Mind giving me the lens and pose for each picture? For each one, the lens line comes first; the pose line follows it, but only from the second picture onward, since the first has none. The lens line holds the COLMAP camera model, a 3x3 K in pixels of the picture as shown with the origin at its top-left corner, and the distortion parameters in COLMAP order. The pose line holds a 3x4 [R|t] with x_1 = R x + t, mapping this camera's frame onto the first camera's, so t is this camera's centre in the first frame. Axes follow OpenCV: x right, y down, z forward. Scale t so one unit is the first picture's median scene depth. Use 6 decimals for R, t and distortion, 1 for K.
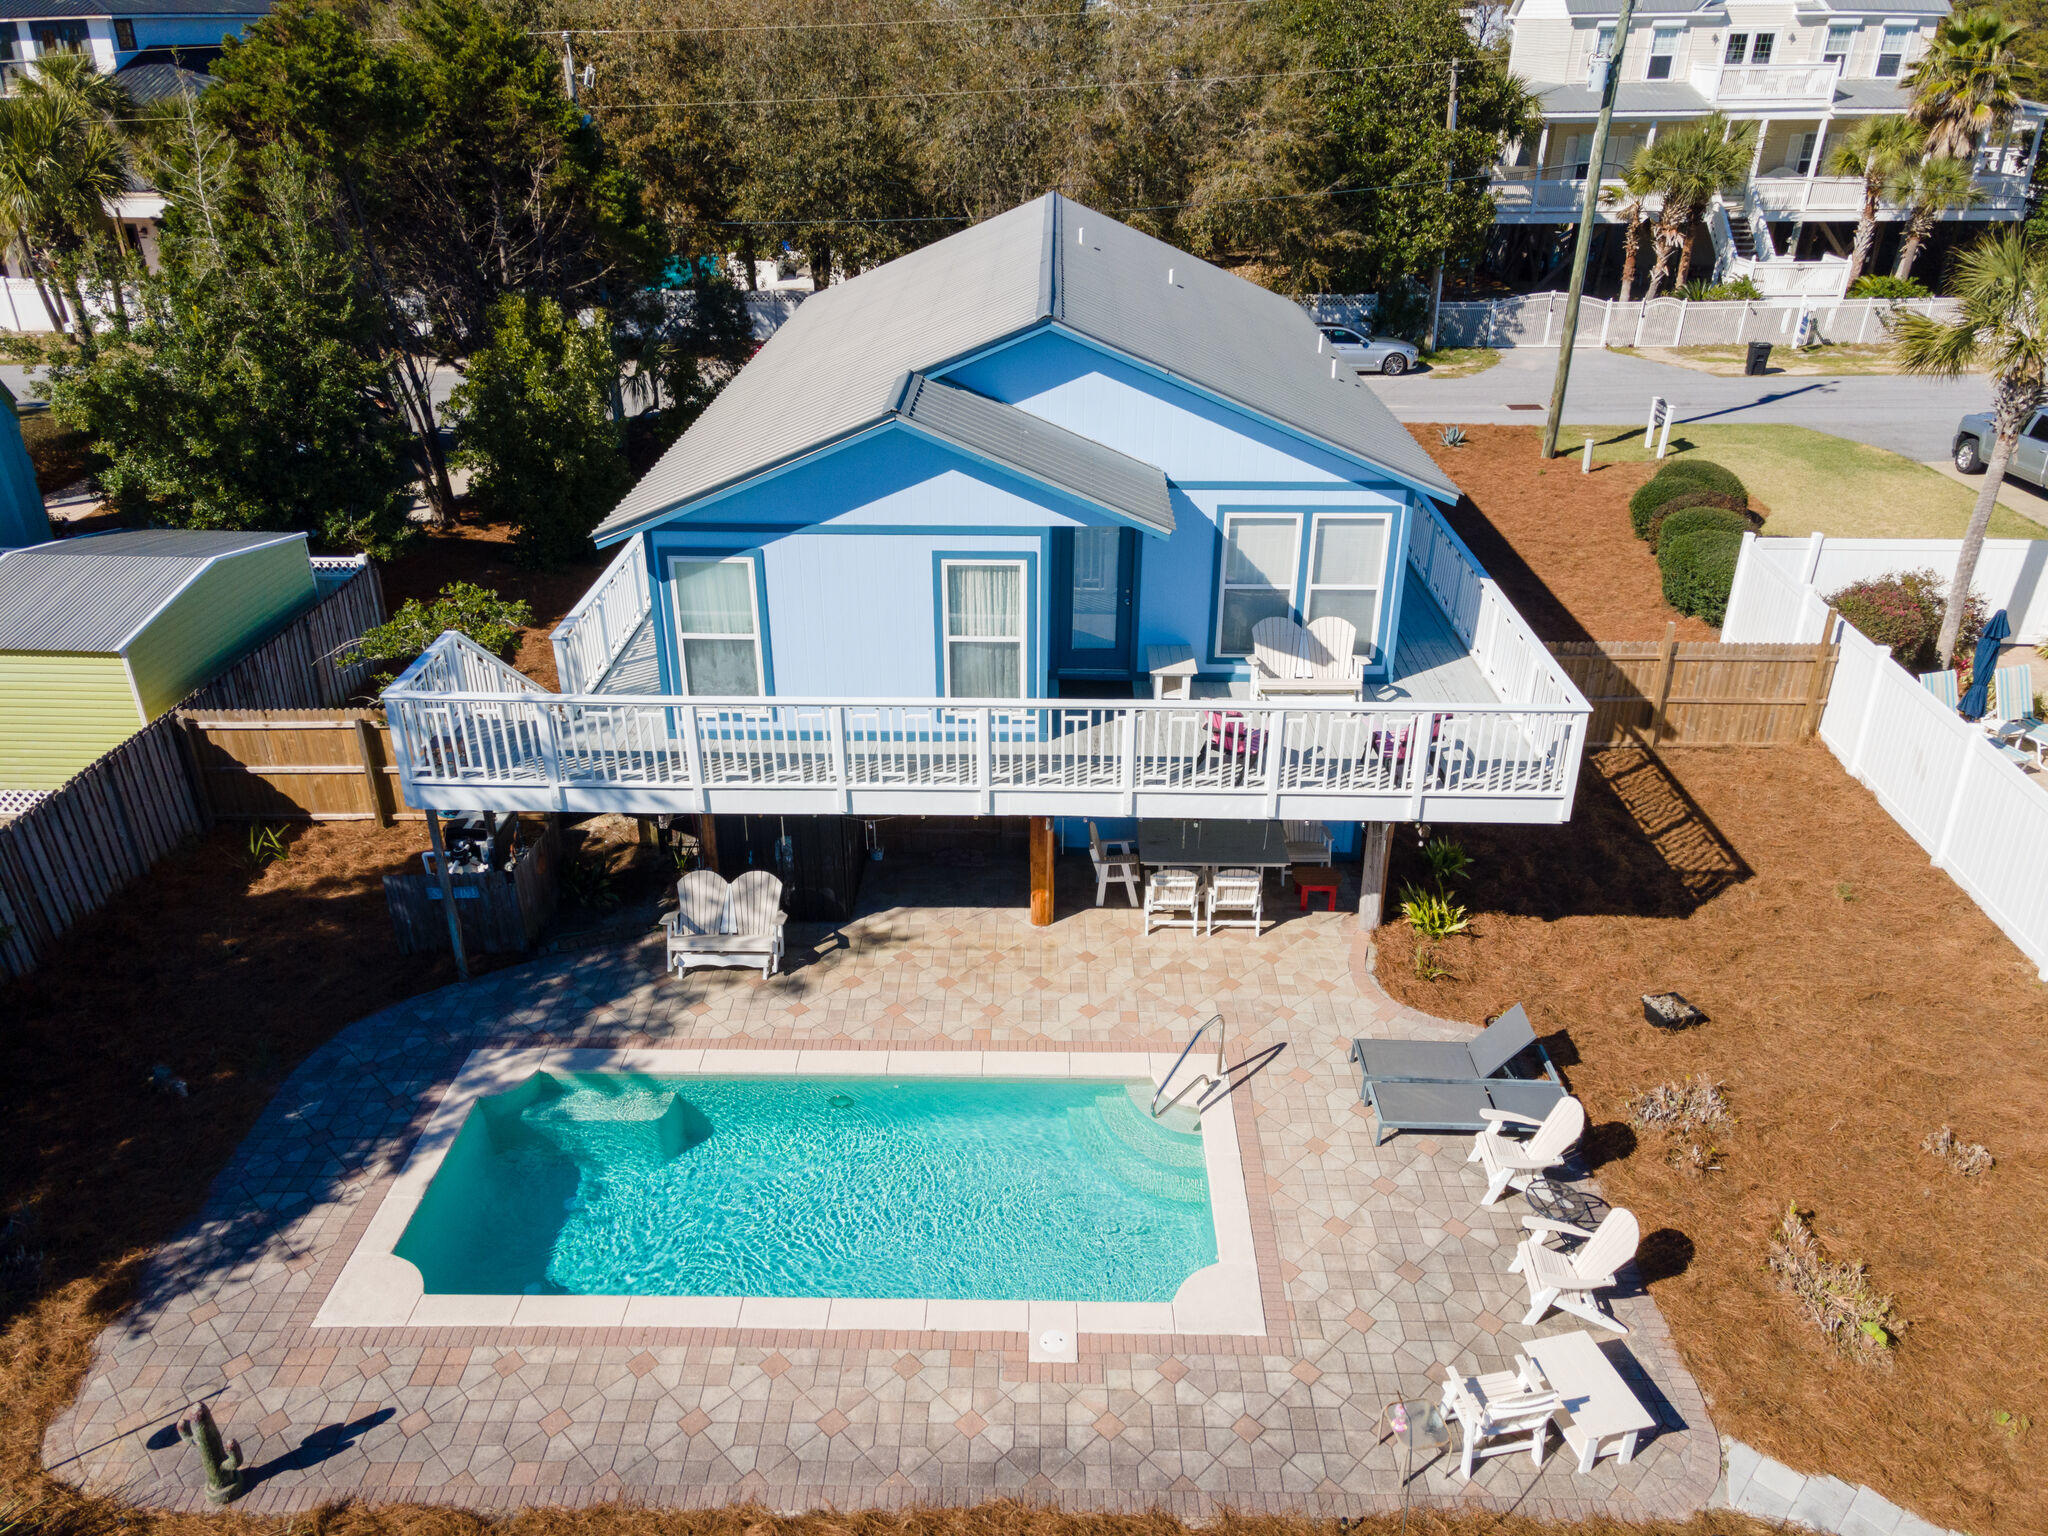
lens RADIAL K [[1448.4, 0, 1024.0], [0, 1448.4, 768.0], [0, 0, 1]] dist [0.021292, -0.001236]
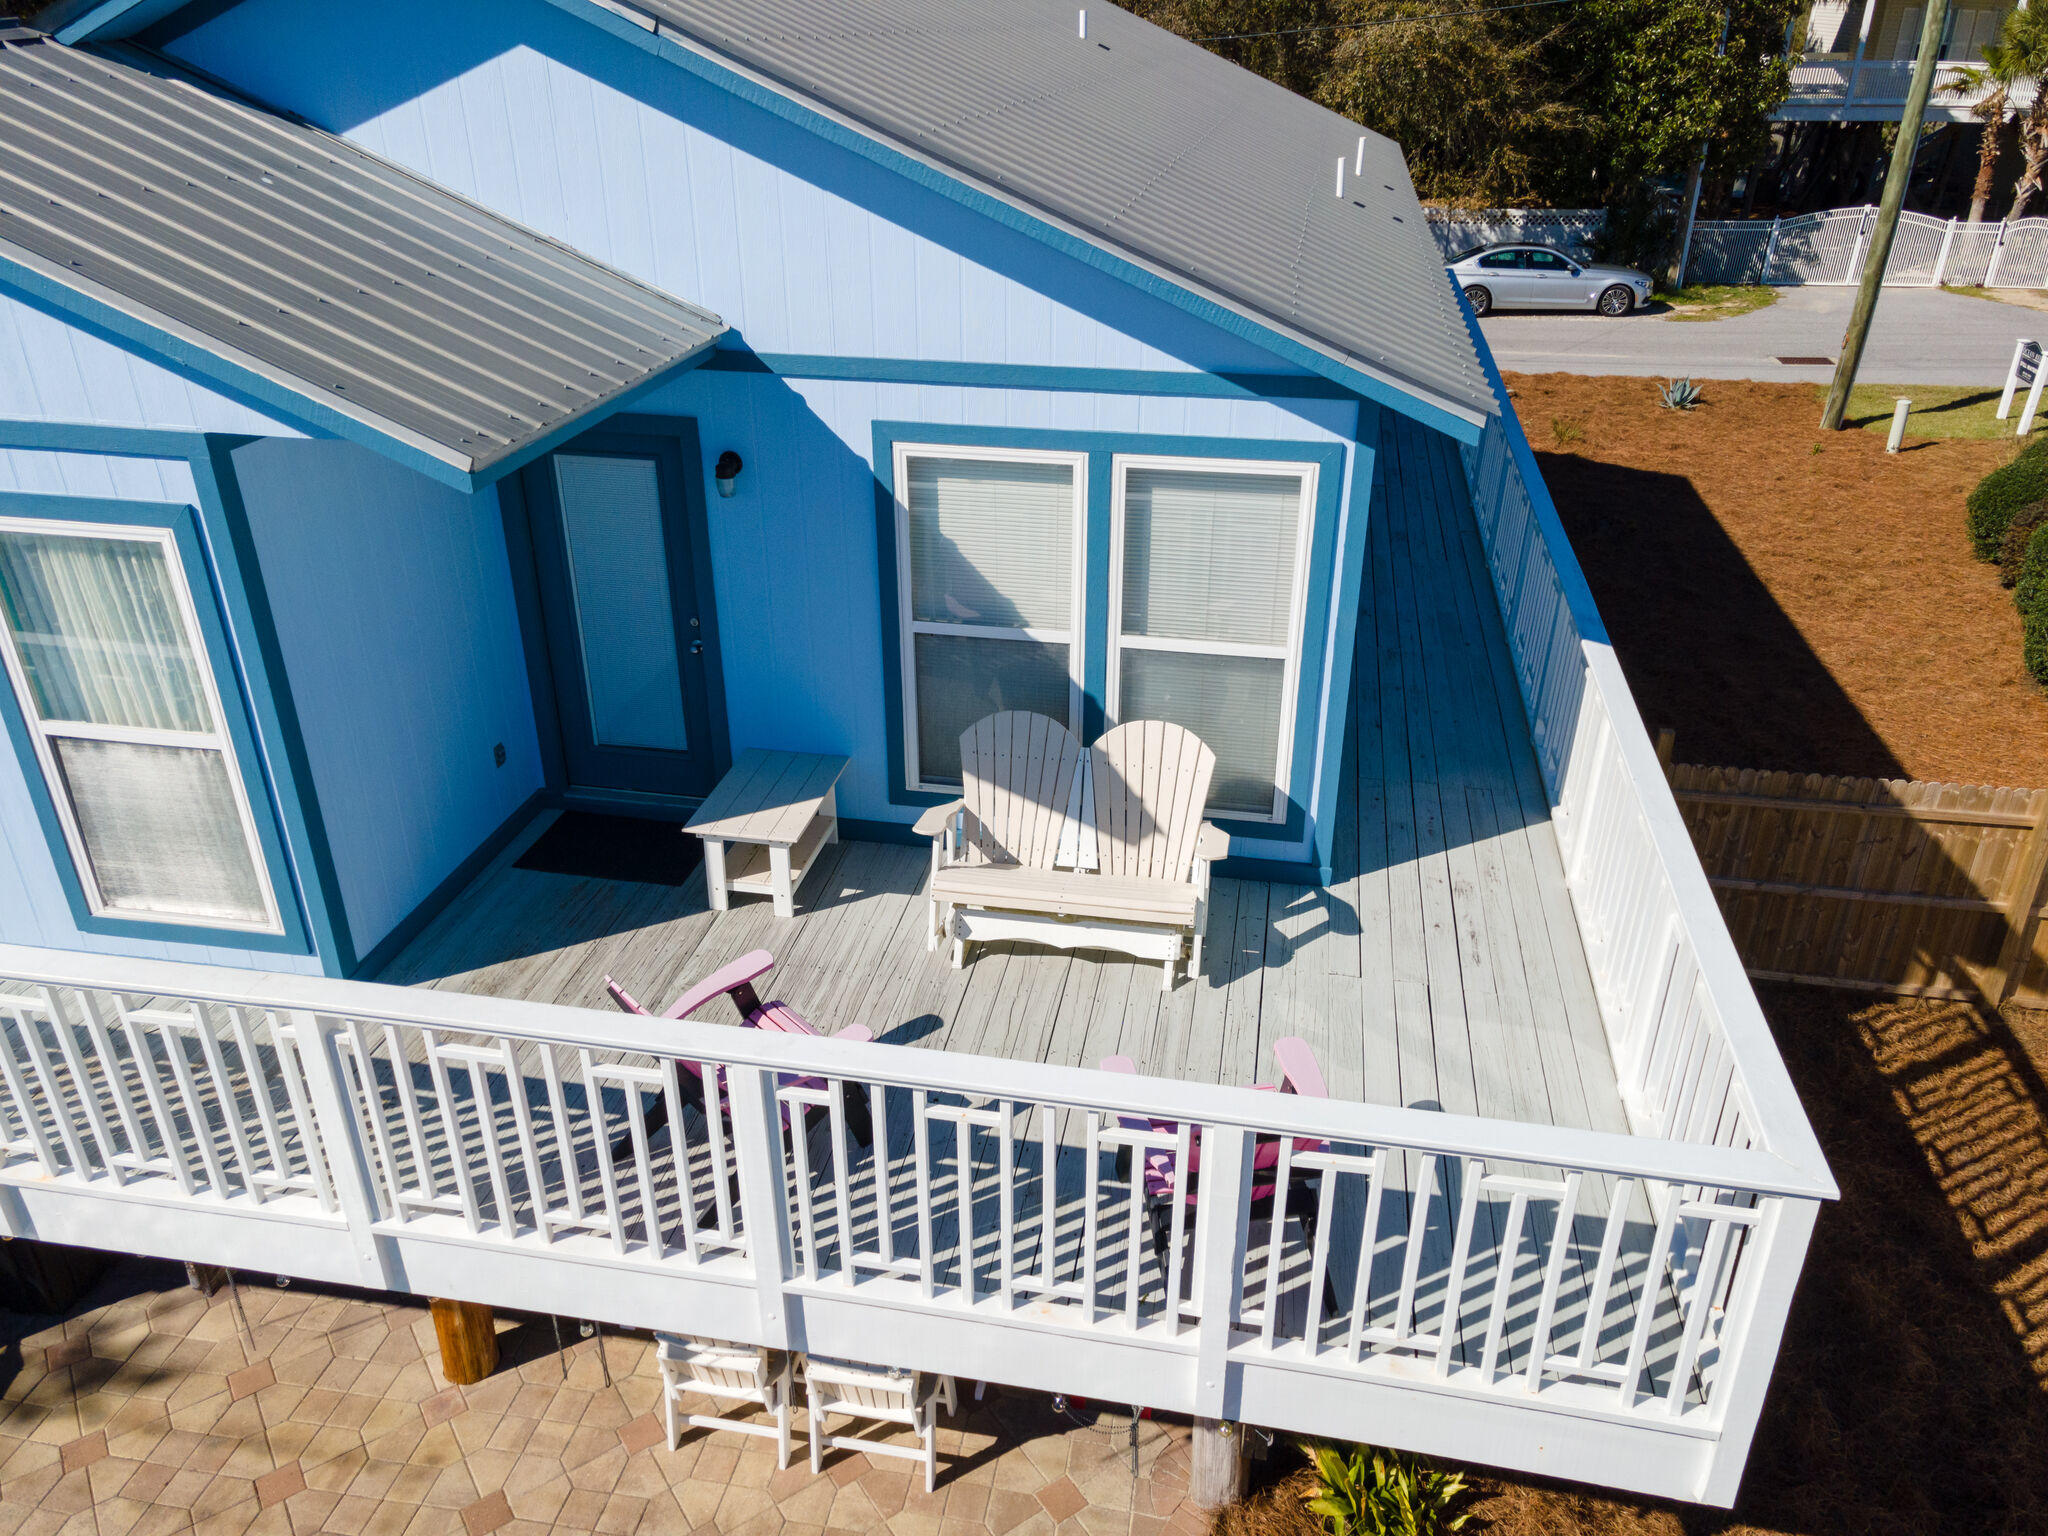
lens RADIAL K [[1481.9, 0, 1029.5], [0, 1481.9, 775.7], [0, 0, 1]] dist [0.126174, -0.099886]
pose [[0.988496, 0.072031, -0.132993, 0.129067], [-0.070832, 0.997394, 0.013730, -0.051137], [0.133636, -0.004151, 0.991022, 0.328224]]
